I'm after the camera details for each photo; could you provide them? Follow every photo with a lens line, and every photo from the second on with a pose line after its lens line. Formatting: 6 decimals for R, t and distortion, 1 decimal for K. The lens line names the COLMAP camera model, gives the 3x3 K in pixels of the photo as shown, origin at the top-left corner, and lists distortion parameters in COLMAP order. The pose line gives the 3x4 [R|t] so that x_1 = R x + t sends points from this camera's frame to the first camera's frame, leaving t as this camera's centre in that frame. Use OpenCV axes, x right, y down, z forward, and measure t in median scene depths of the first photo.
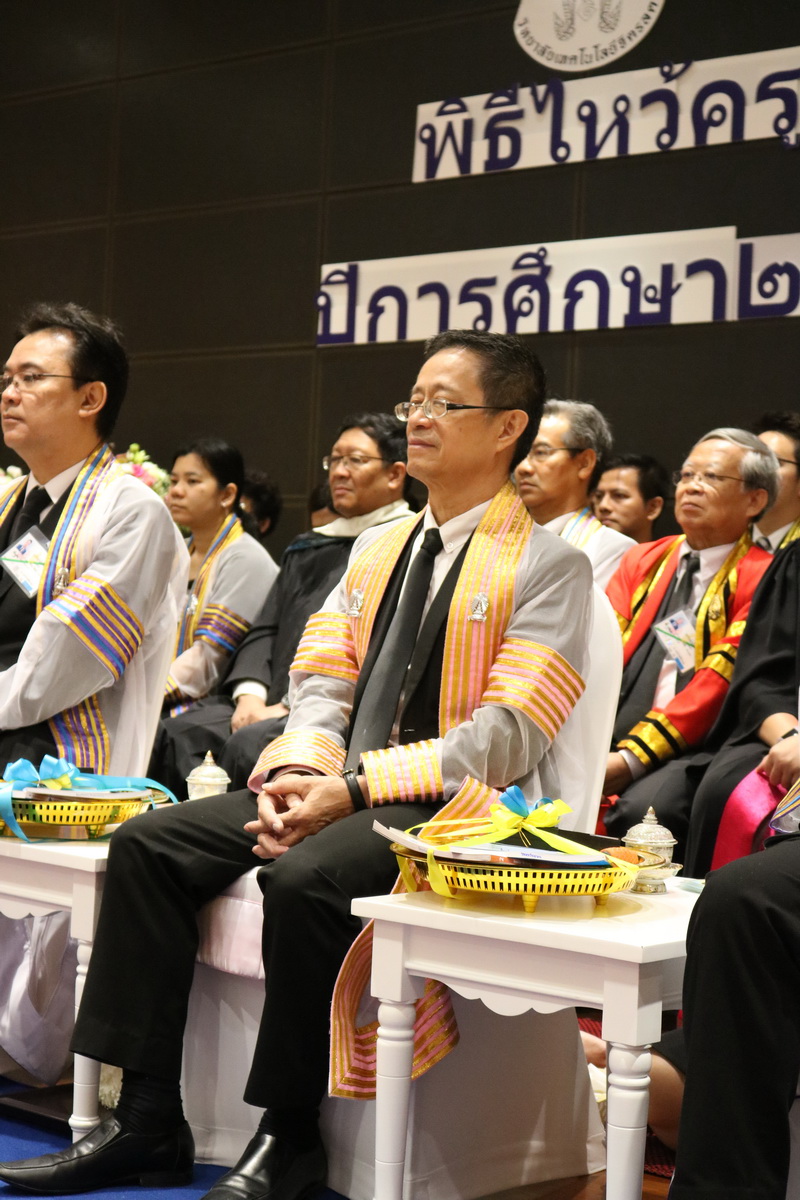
lens RADIAL K [[2196.0, 0, 398.3], [0, 2196.0, 601.8], [0, 0, 1]] dist [0.010899, 0.000000]
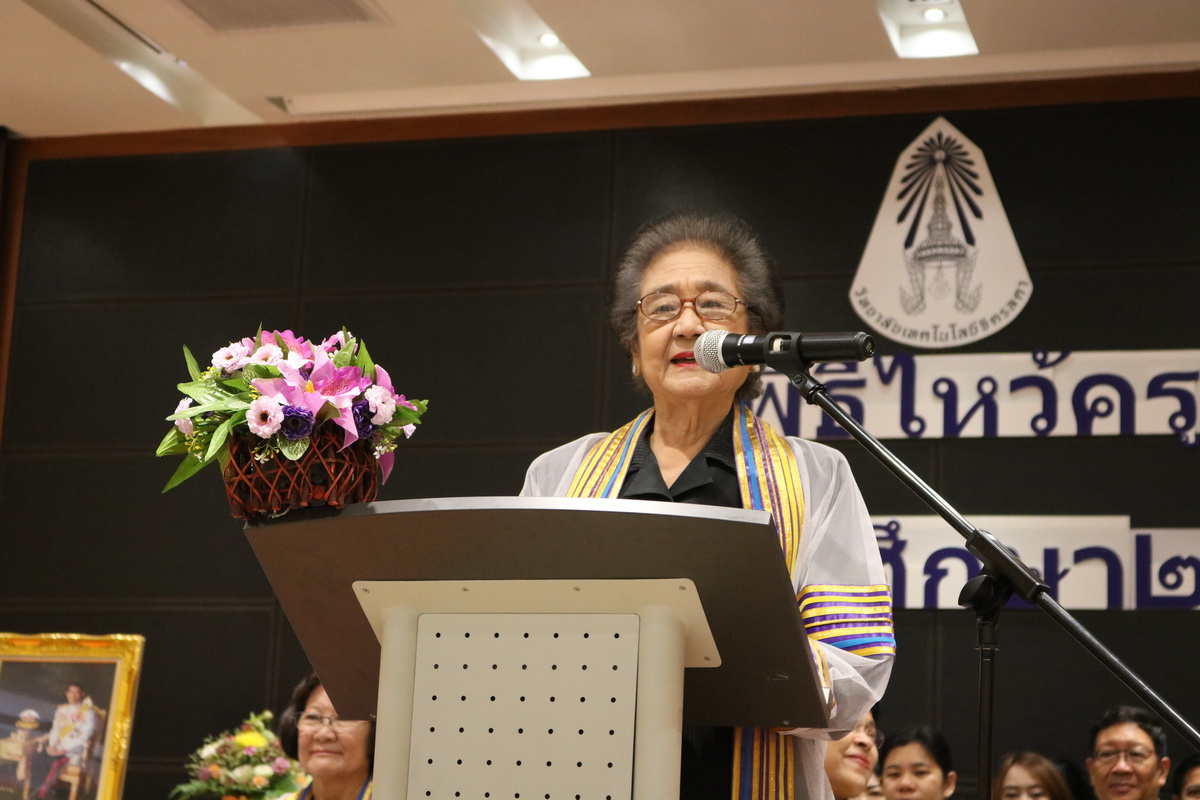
lens RADIAL K [[2434.9, 0, 598.6], [0, 2434.9, 401.4], [0, 0, 1]] dist [0.003954, 0.000000]
pose [[0.913710, 0.080223, 0.398369, -0.503076], [-0.005305, 0.982591, -0.185706, -0.012964], [-0.406332, 0.167569, 0.898229, 0.079943]]
